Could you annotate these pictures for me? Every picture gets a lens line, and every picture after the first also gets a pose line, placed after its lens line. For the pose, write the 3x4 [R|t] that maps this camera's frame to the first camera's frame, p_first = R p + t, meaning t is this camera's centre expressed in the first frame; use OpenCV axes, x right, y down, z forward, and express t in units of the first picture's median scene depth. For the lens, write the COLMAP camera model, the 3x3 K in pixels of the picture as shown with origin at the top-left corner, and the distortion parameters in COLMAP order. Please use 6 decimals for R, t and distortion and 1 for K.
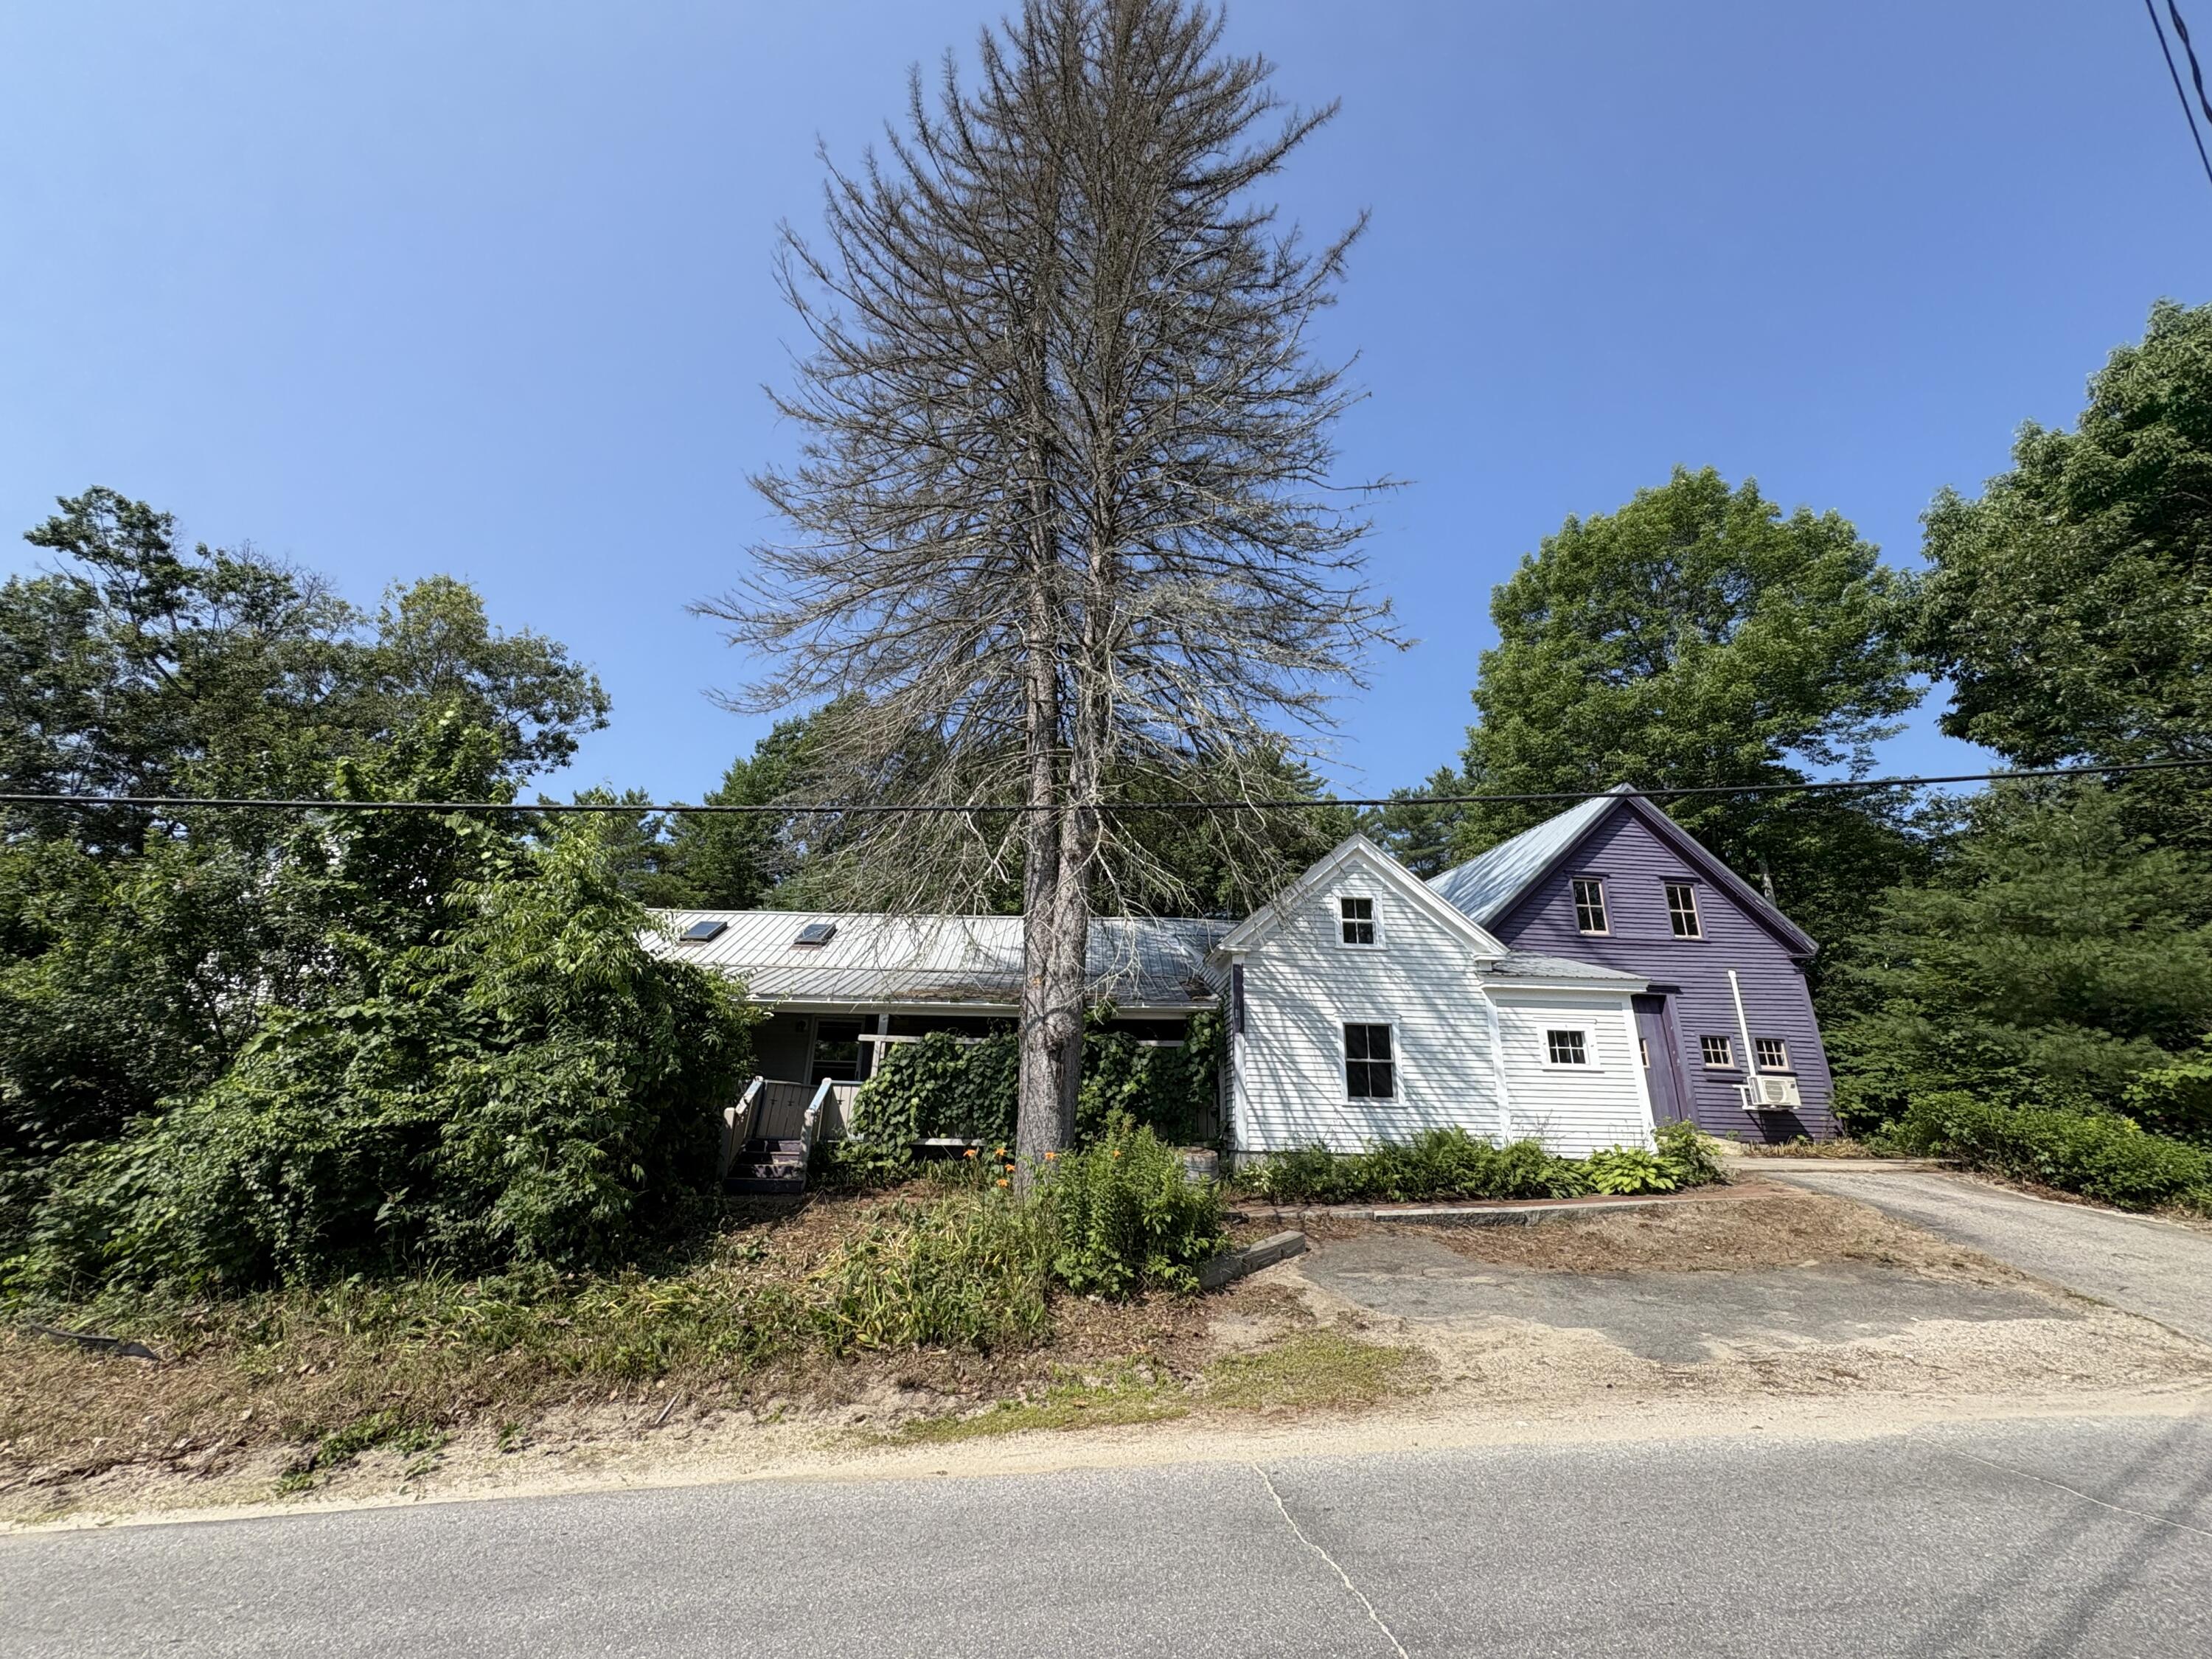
lens RADIAL K [[905.2, 0, 1093.5], [0, 905.2, 820.7], [0, 0, 1]] dist [-0.002808, 0.000984]
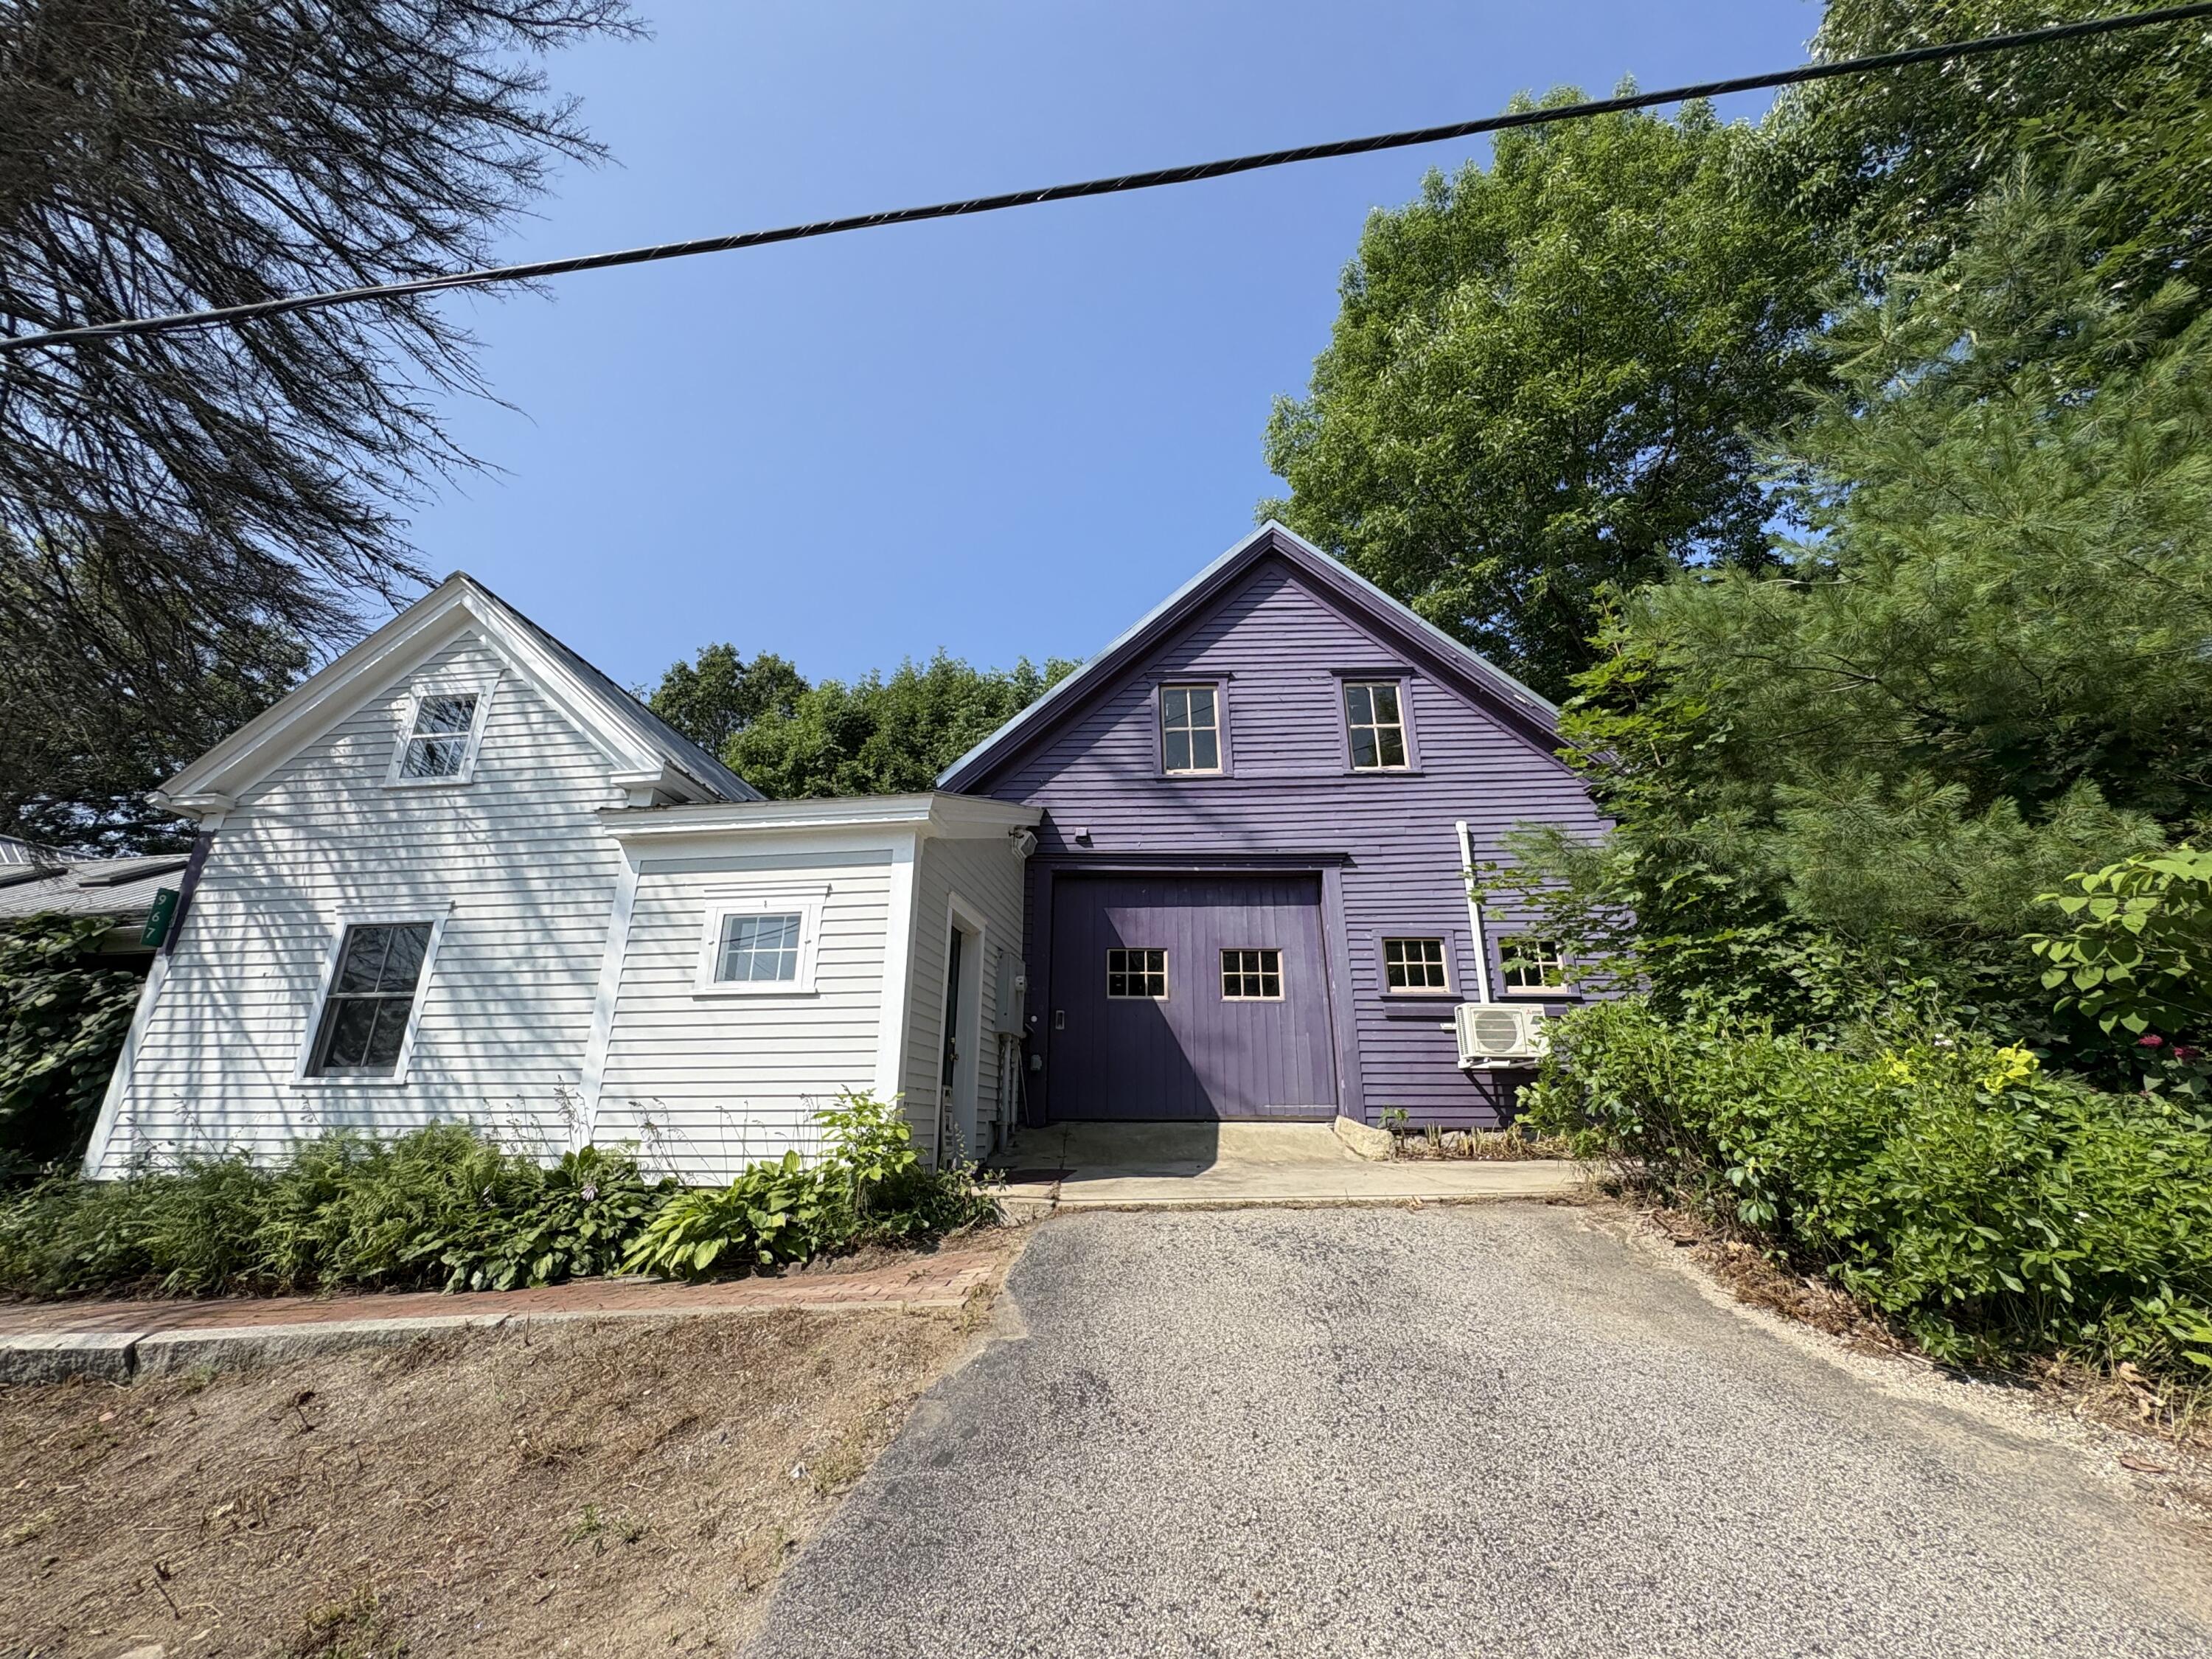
lens RADIAL K [[905.2, 0, 1093.5], [0, 905.2, 820.7], [0, 0, 1]] dist [-0.002808, 0.000984]
pose [[0.983098, -0.081237, -0.164070, 0.775910], [0.082762, 0.996566, 0.002471, 0.196701], [0.163306, -0.016008, 0.986446, 0.561090]]
